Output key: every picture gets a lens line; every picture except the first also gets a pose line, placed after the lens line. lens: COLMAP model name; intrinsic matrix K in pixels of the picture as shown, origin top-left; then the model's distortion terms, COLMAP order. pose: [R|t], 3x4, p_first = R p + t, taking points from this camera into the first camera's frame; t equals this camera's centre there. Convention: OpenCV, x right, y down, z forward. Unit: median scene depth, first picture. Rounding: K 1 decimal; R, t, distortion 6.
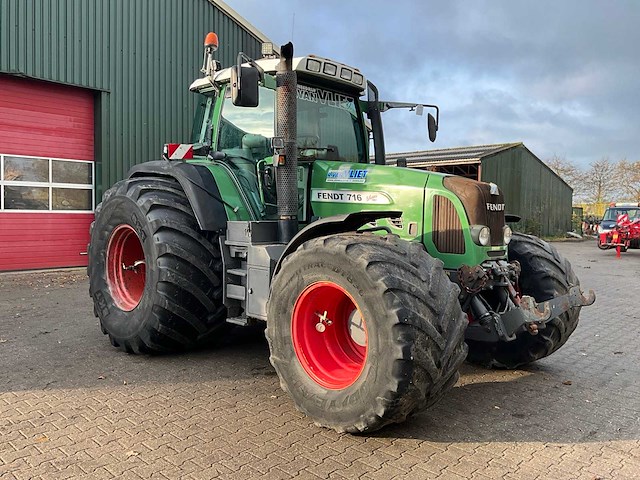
lens RADIAL K [[527.8, 0, 320.0], [0, 527.8, 240.0], [0, 0, 1]] dist [0.095388, -0.193454]
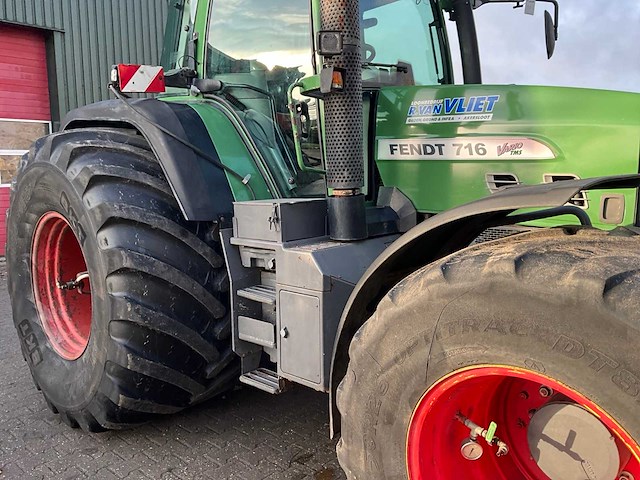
lens RADIAL K [[527.8, 0, 320.0], [0, 527.8, 240.0], [0, 0, 1]] dist [0.095388, -0.193454]
pose [[0.999140, -0.037994, 0.016611, -0.092534], [0.036663, 0.996572, 0.074167, -0.032615], [-0.019372, -0.073494, 0.997107, 0.433073]]
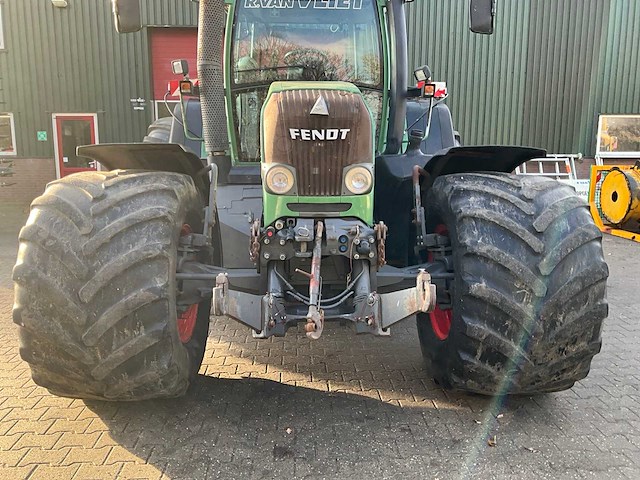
lens RADIAL K [[527.8, 0, 320.0], [0, 527.8, 240.0], [0, 0, 1]] dist [0.095388, -0.193454]
pose [[0.723905, 0.099396, -0.682703, 0.646250], [-0.019386, 0.992107, 0.123886, -0.012952], [0.689628, -0.076447, 0.720118, 0.444293]]
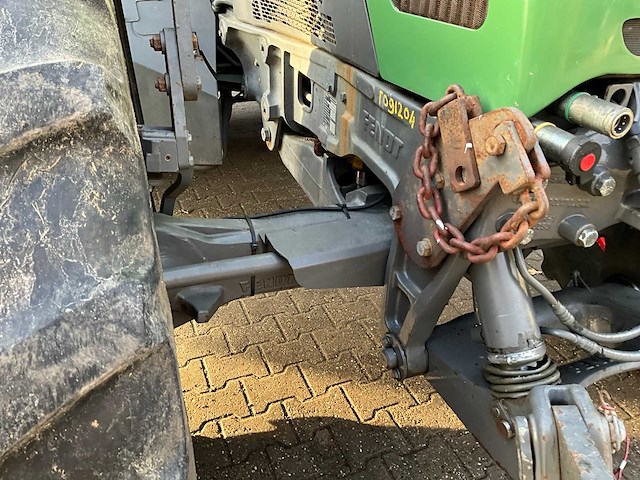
lens RADIAL K [[527.8, 0, 320.0], [0, 527.8, 240.0], [0, 0, 1]] dist [0.095388, -0.193454]
pose [[0.911744, 0.209737, -0.353177, 0.243544], [-0.026053, 0.887611, 0.459856, 0.007140], [0.409933, -0.410070, 0.814738, 0.651409]]
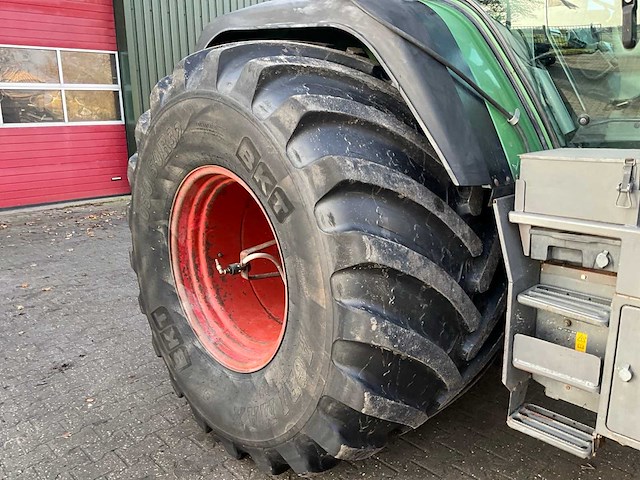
lens RADIAL K [[527.8, 0, 320.0], [0, 527.8, 240.0], [0, 0, 1]] dist [0.095388, -0.193454]
pose [[0.998129, -0.021340, -0.057302, -0.275956], [0.031525, 0.982569, 0.183206, -0.047105], [0.052393, -0.184670, 0.981403, 0.626668]]
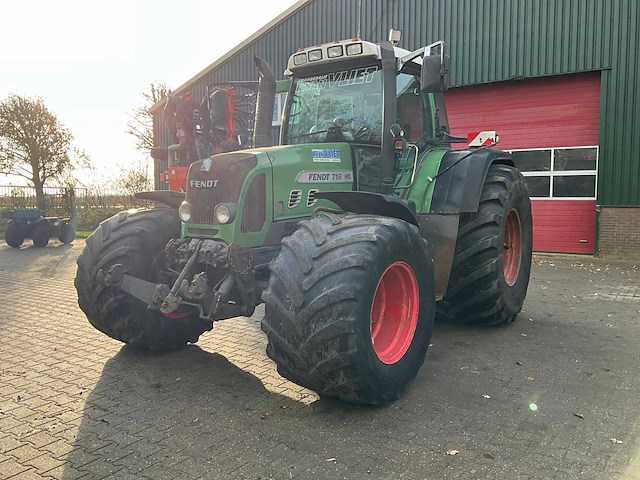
lens RADIAL K [[527.8, 0, 320.0], [0, 527.8, 240.0], [0, 0, 1]] dist [0.095388, -0.193454]
pose [[0.165596, 0.061345, -0.984284, 1.103277], [-0.045875, 0.997462, 0.054448, -0.018637], [0.985126, 0.036138, 0.167990, 0.873377]]
